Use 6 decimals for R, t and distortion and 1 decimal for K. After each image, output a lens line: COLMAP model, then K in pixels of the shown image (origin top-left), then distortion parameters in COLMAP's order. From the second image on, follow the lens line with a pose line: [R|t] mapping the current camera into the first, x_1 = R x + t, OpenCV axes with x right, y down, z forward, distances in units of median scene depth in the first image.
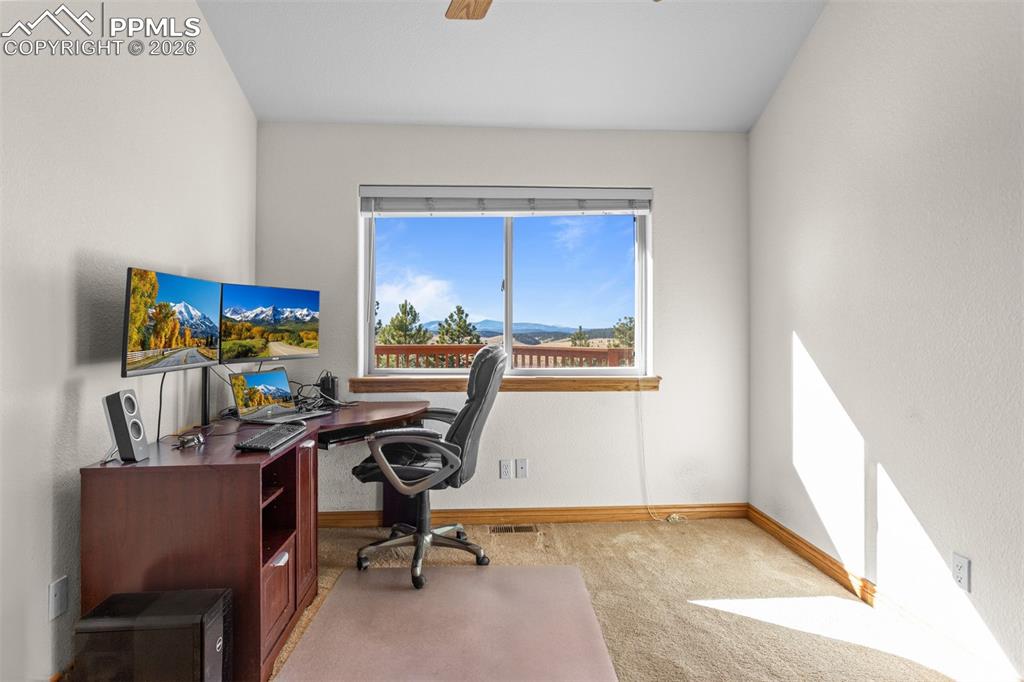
lens RADIAL K [[553.2, 0, 510.5], [0, 553.2, 322.6], [0, 0, 1]] dist [0.001905, 0.000891]
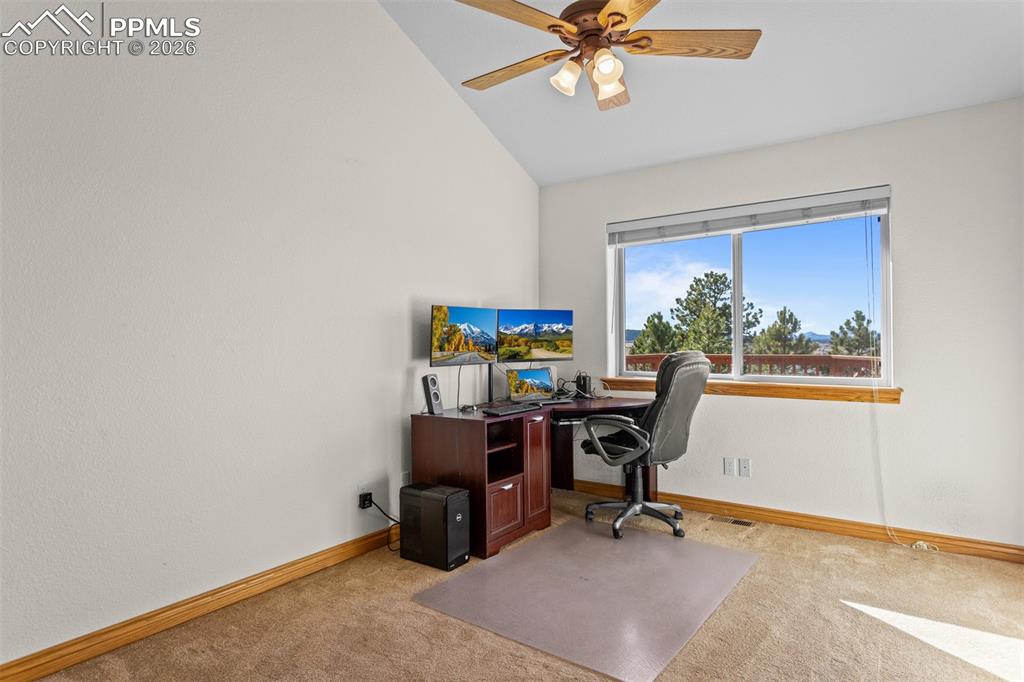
lens RADIAL K [[588.7, 0, 509.1], [0, 588.7, 333.3], [0, 0, 1]] dist [-0.001936, 0.001058]
pose [[0.773430, -0.012612, -0.633757, 0.454994], [0.013355, 0.999904, -0.003599, 0.000693], [0.633741, -0.005680, 0.773524, -0.196921]]
